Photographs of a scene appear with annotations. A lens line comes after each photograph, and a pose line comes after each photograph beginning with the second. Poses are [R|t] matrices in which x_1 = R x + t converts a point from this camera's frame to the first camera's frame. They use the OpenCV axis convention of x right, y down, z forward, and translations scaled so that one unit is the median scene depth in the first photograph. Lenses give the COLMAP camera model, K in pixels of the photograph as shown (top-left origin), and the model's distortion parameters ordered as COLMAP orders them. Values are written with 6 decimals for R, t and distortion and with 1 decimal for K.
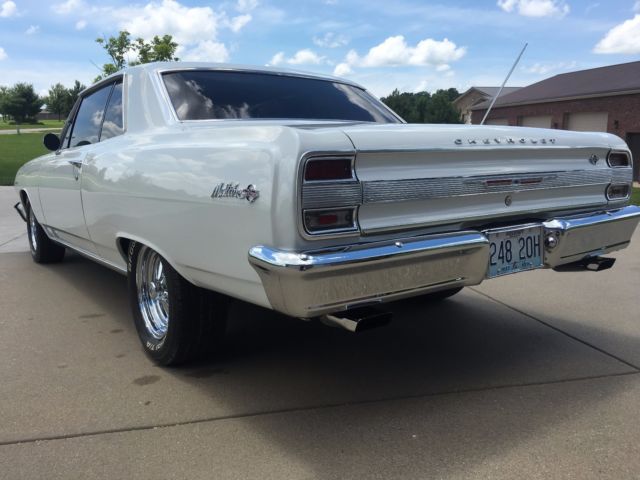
lens RADIAL K [[542.8, 0, 316.2], [0, 542.8, 237.2], [0, 0, 1]] dist [0.090710, -0.128705]
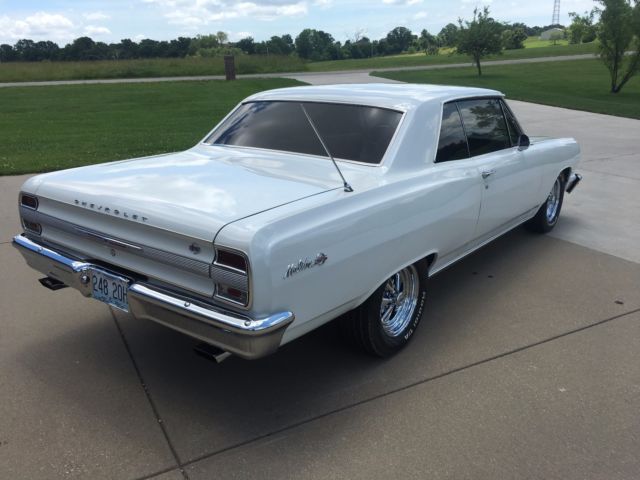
lens RADIAL K [[542.8, 0, 316.2], [0, 542.8, 237.2], [0, 0, 1]] dist [0.090710, -0.128705]
pose [[0.294292, 0.301771, -0.906822, 1.689648], [-0.140513, 0.952192, 0.271268, -0.532171], [0.945330, 0.047588, 0.322626, 1.036582]]
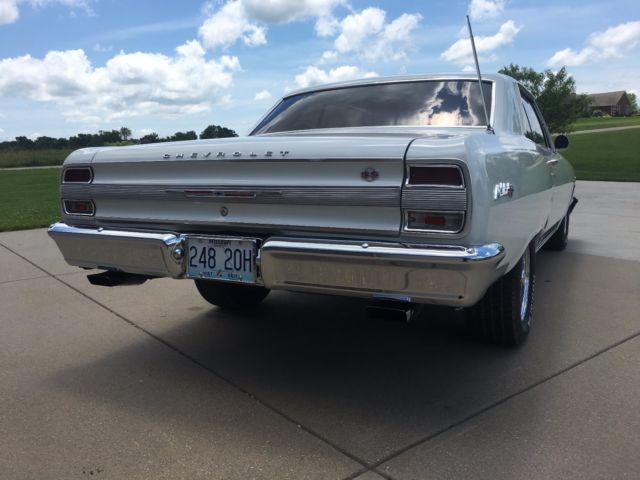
lens RADIAL K [[542.8, 0, 316.2], [0, 542.8, 237.2], [0, 0, 1]] dist [0.090710, -0.128705]
pose [[0.454650, 0.135239, -0.880343, 1.351711], [-0.117915, 0.988844, 0.091010, -0.132982], [0.882830, 0.062428, 0.465525, 0.676217]]
